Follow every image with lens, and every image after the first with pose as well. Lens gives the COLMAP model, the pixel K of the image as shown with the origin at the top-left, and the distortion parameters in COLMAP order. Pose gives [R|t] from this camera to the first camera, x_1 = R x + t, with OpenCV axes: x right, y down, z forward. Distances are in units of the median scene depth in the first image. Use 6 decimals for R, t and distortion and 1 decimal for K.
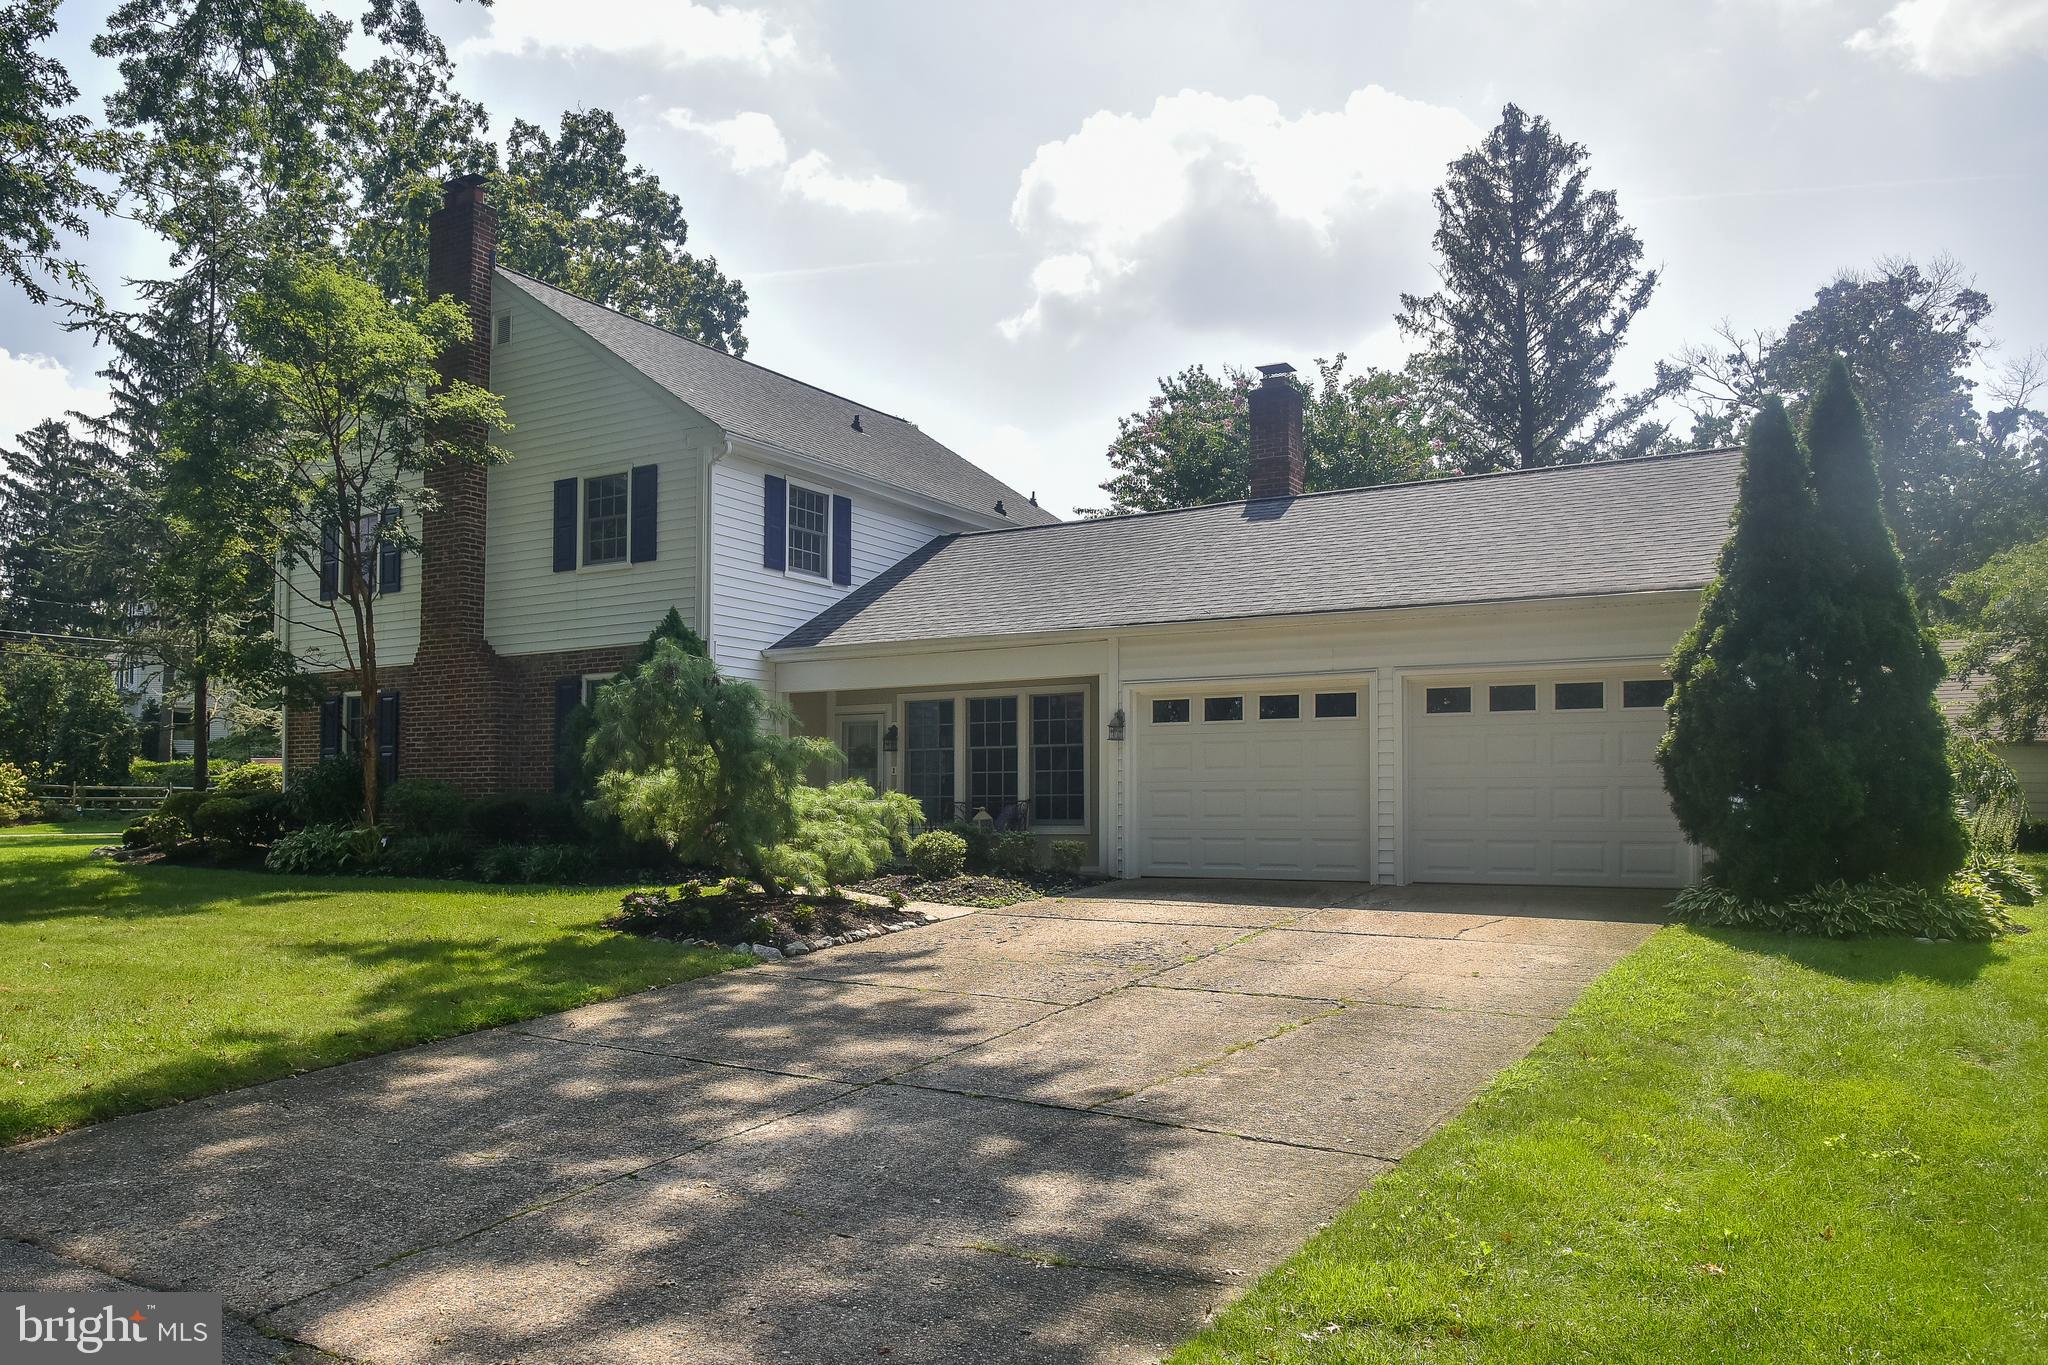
lens RADIAL K [[1484.7, 0, 1022.5], [0, 1484.7, 805.9], [0, 0, 1]] dist [-0.076319, 0.044094]
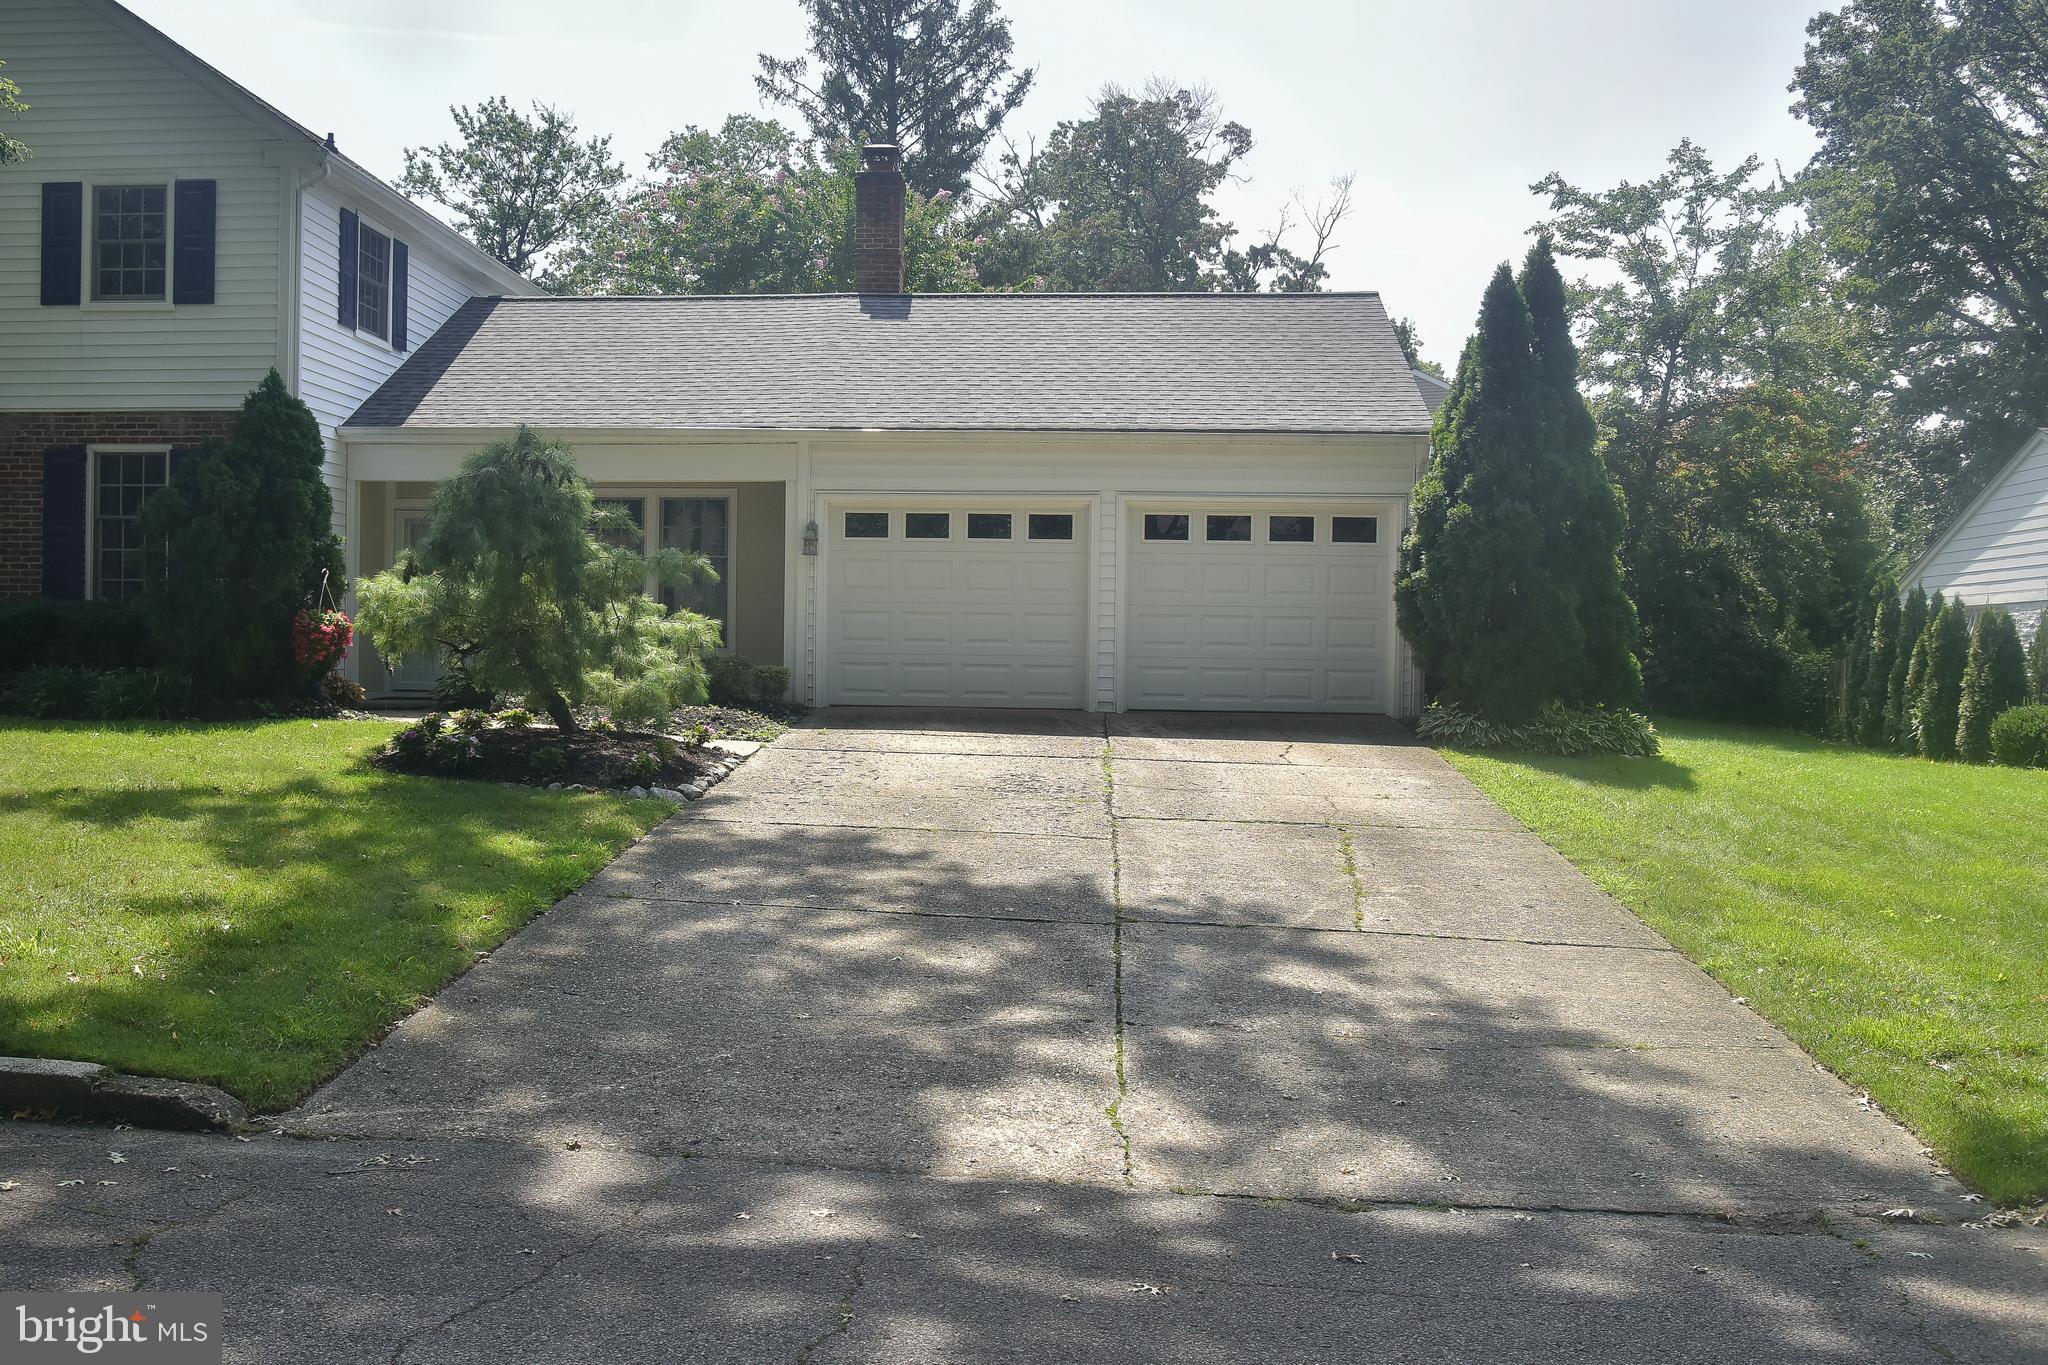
lens RADIAL K [[1690.7, 0, 1024.0], [0, 1690.7, 682.5], [0, 0, 1]] dist [-0.060368, -0.000263]
pose [[0.890177, -0.000923, 0.455613, -0.253564], [-0.015682, 0.999343, 0.032662, -0.001925], [-0.455344, -0.036220, 0.889578, 0.017921]]
